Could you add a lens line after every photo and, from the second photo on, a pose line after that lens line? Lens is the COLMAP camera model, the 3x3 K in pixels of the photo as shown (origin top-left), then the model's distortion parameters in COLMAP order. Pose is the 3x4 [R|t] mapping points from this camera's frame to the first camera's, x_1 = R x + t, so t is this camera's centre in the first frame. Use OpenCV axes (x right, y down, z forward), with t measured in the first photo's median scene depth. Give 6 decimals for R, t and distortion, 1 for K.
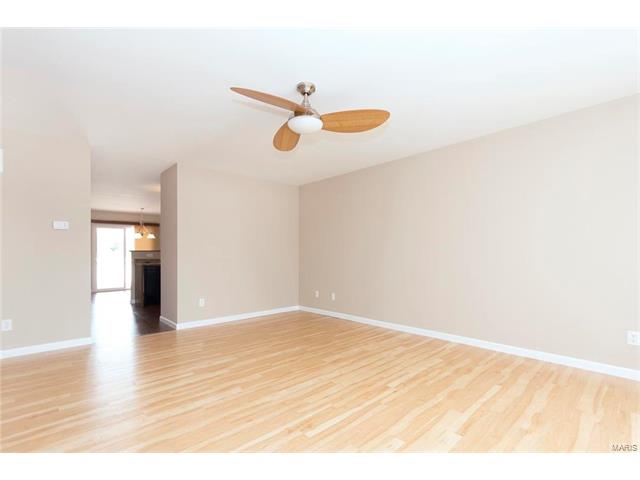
lens RADIAL K [[311.6, 0, 320.0], [0, 311.6, 240.0], [0, 0, 1]] dist [0.003447, 0.000888]
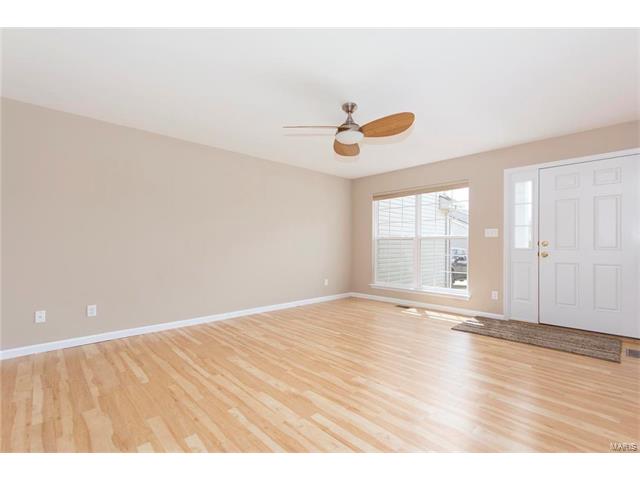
lens RADIAL K [[294.9, 0, 323.0], [0, 294.9, 248.9], [0, 0, 1]] dist [0.000420, 0.000258]
pose [[-0.028681, -0.008381, 0.999553, -0.990529], [-0.046573, 0.998890, 0.007039, 0.041141], [-0.998503, -0.046350, -0.029039, 0.937084]]
